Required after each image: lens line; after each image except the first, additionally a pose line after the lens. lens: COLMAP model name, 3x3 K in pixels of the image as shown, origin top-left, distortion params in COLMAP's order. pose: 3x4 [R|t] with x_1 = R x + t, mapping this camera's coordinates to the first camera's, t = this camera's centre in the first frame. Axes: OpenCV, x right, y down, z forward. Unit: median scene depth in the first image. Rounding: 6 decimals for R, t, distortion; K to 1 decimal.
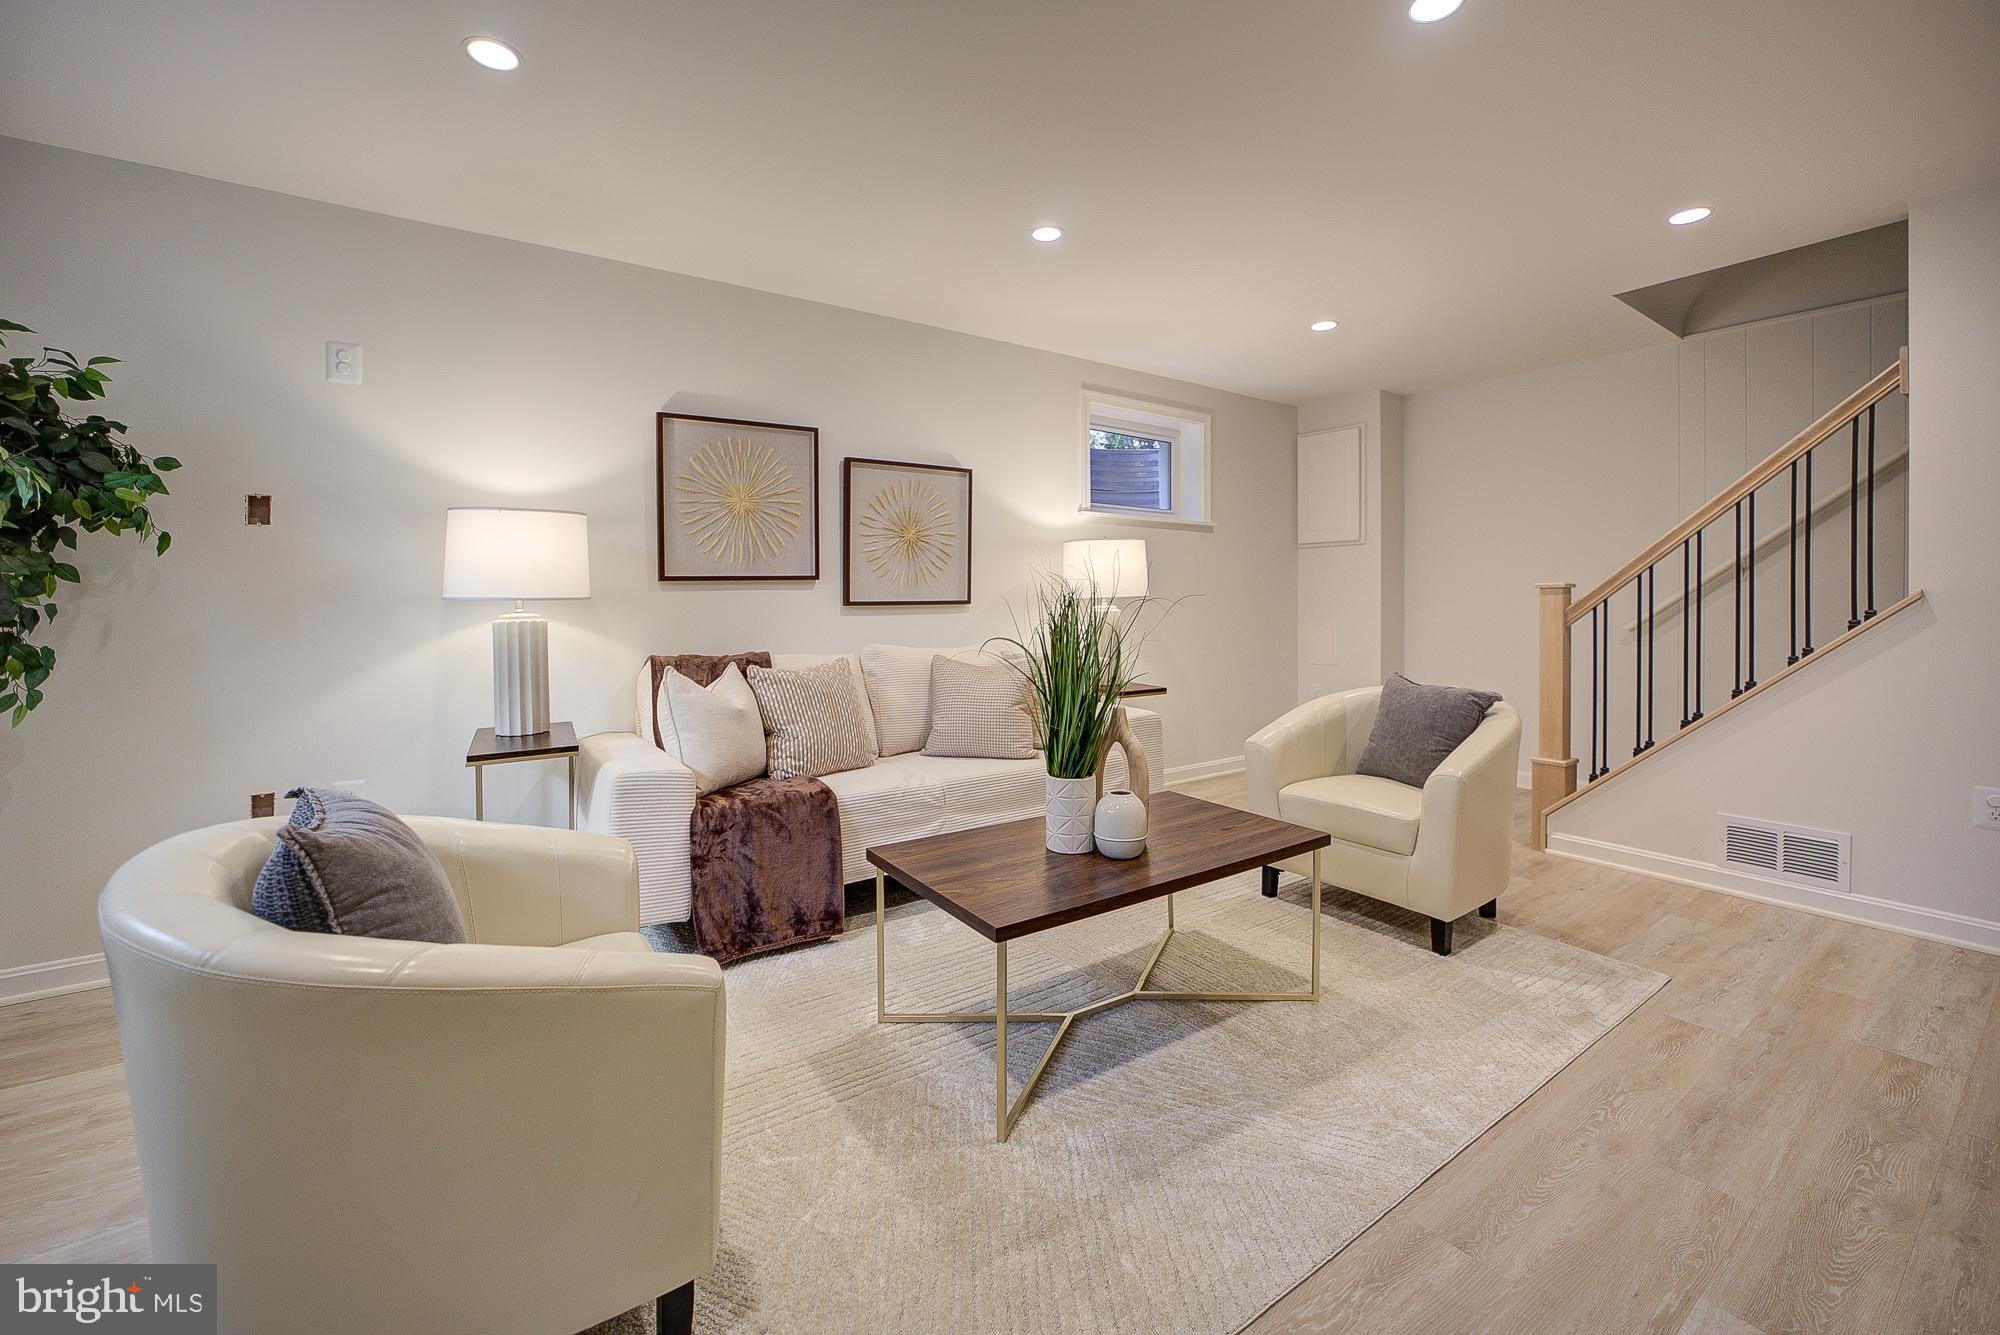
lens RADIAL K [[776.4, 0, 992.5], [0, 776.4, 661.4], [0, 0, 1]] dist [-0.031486, 0.006535]
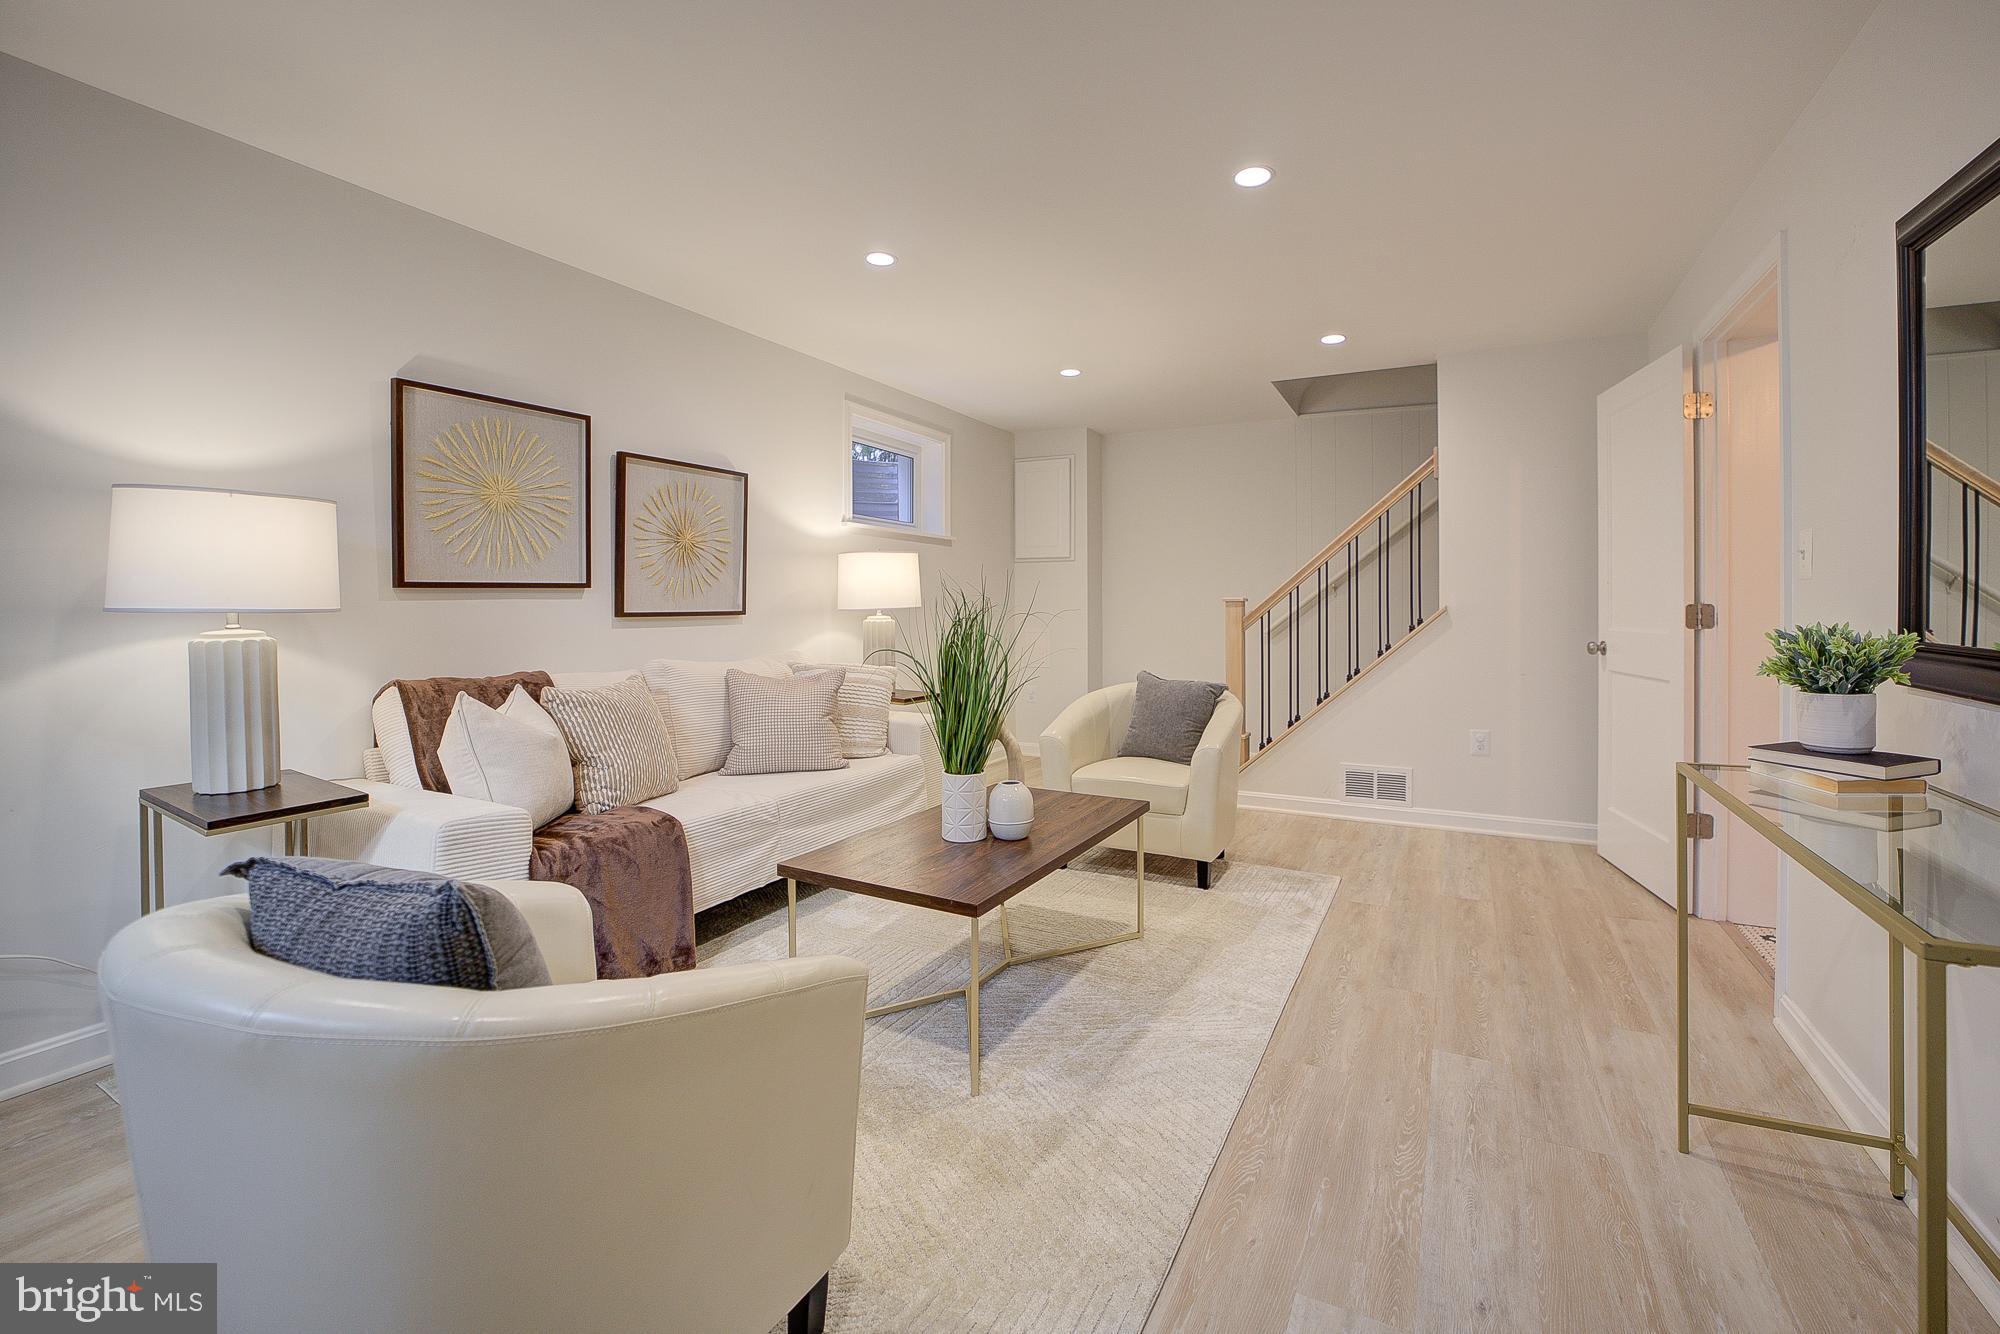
lens RADIAL K [[803.6, 0, 1024.5], [0, 803.6, 681.9], [0, 0, 1]] dist [-0.031694, 0.000191]
pose [[0.882664, -0.039222, 0.468364, -0.280389], [0.032340, 0.999218, 0.022730, -0.003847], [-0.468890, -0.004915, 0.883243, -0.040995]]
